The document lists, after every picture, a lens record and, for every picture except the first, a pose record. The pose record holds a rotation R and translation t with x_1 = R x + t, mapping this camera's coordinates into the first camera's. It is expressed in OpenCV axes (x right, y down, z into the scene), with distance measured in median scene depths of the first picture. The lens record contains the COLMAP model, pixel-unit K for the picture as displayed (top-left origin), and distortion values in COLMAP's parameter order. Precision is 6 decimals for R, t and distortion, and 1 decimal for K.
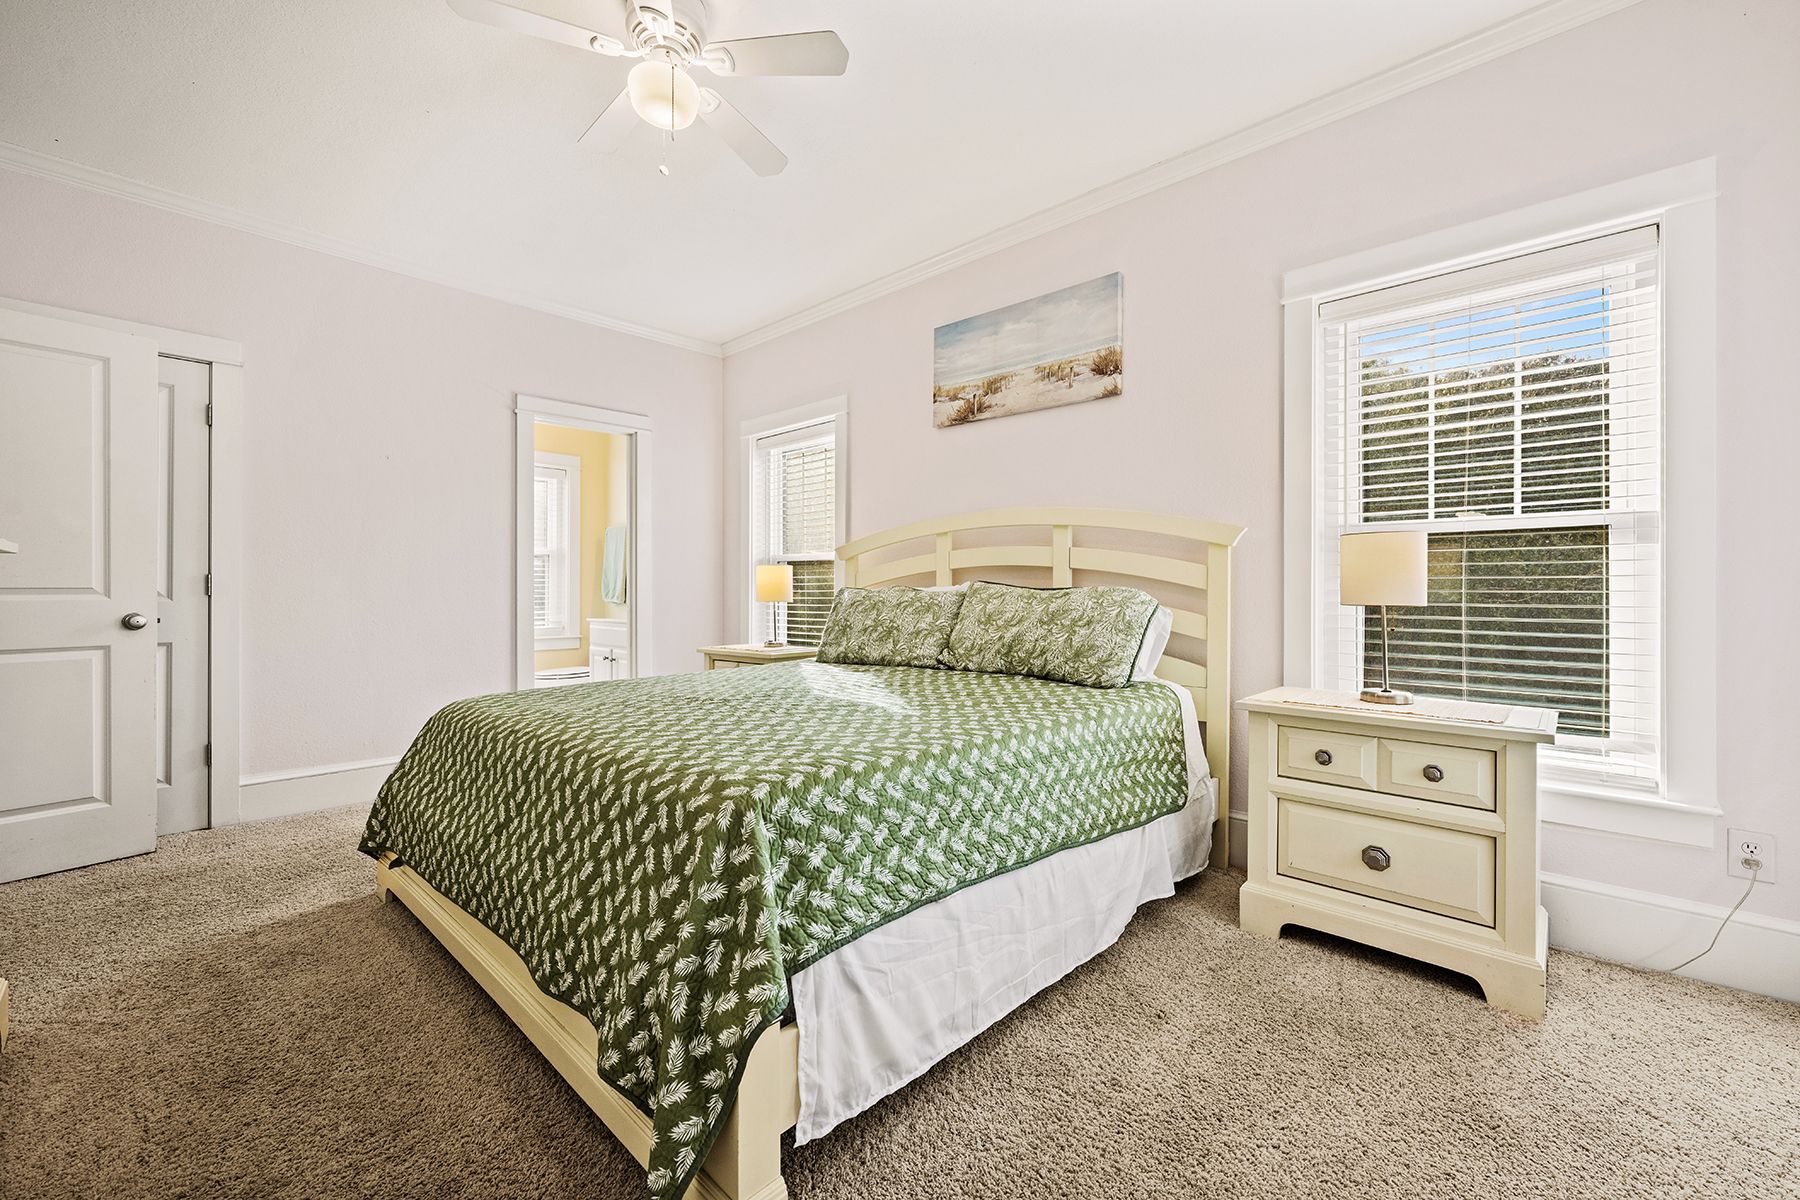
lens RADIAL K [[720.7, 0, 903.1], [0, 720.7, 594.7], [0, 0, 1]] dist [-0.000136, -0.000102]
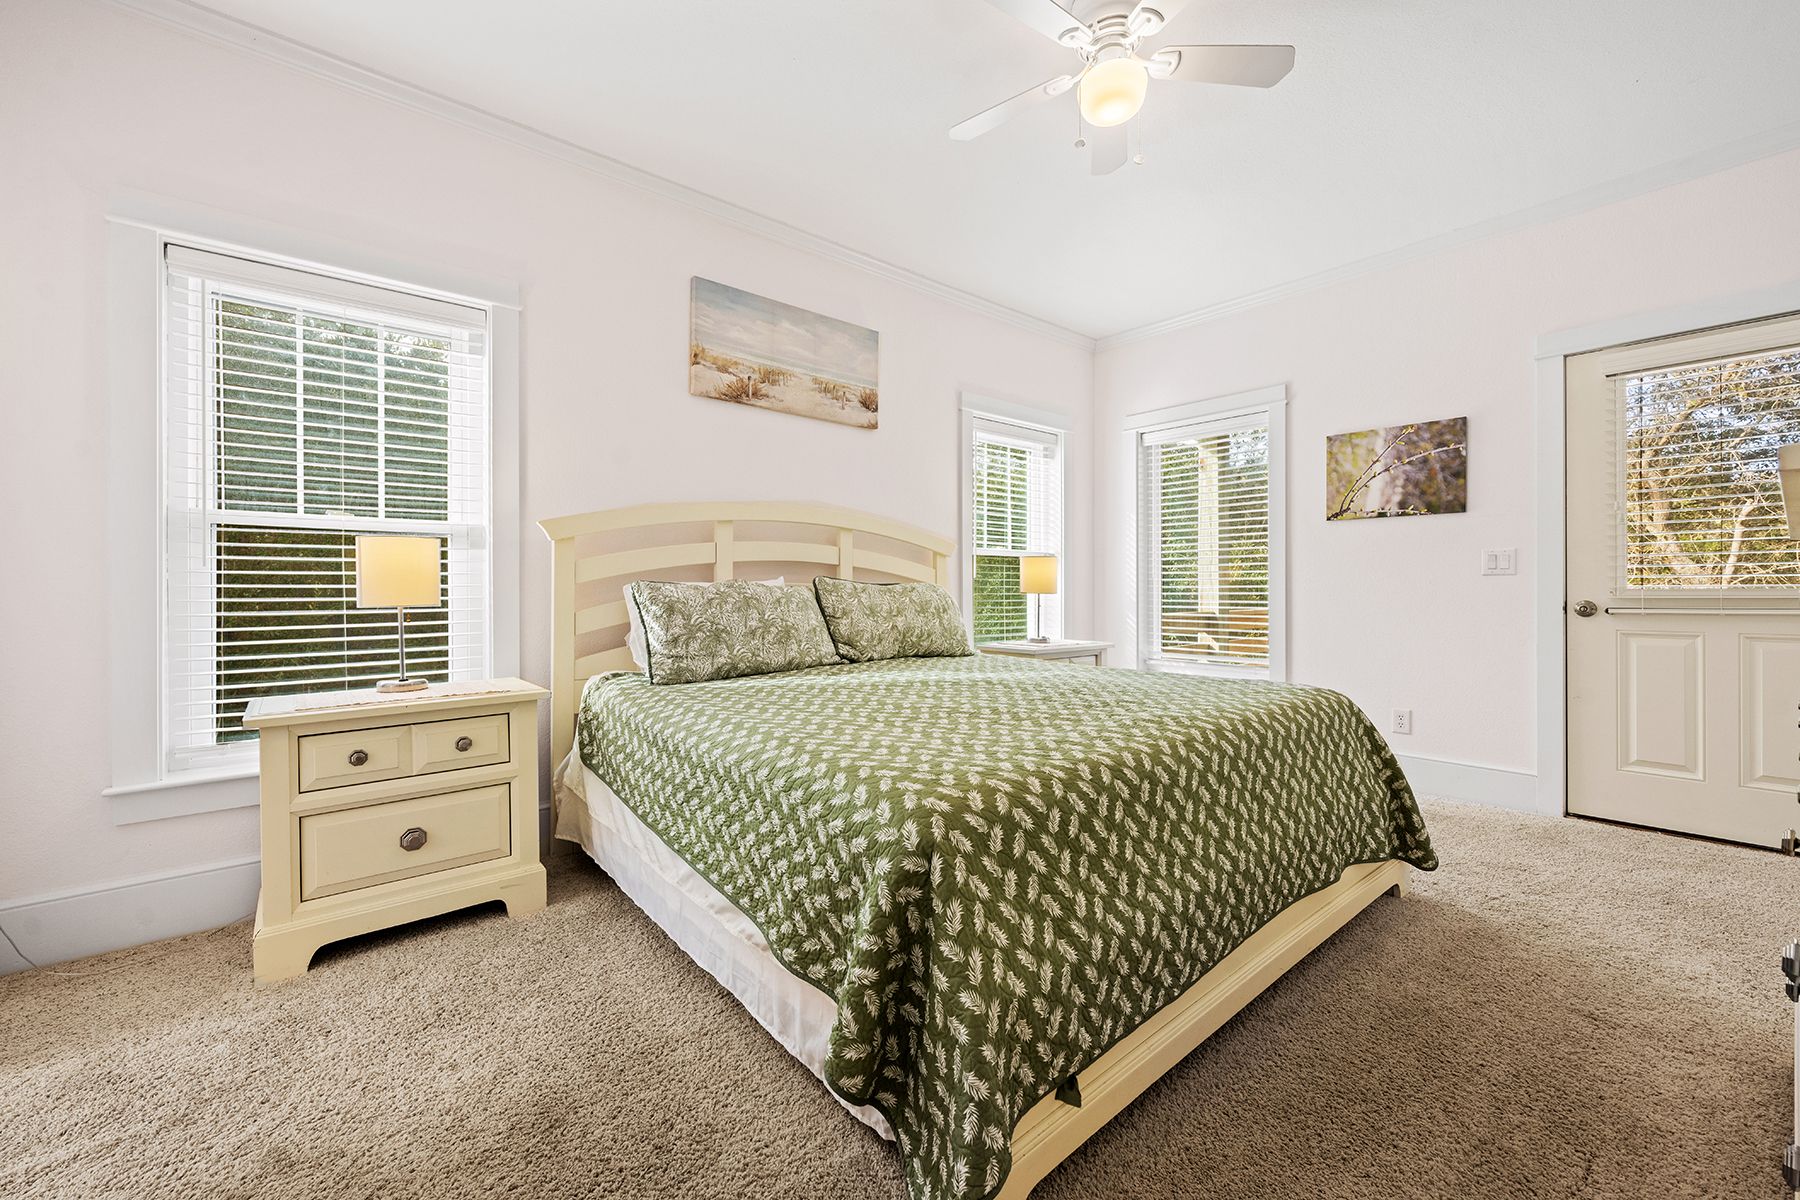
lens RADIAL K [[720.7, 0, 903.5], [0, 720.7, 591.7], [0, 0, 1]] dist [-0.000136, -0.000102]
pose [[0.124075, -0.005393, 0.992258, -0.801878], [0.008786, 0.999952, 0.004336, -0.000340], [-0.992234, 0.008180, 0.124117, 0.682466]]
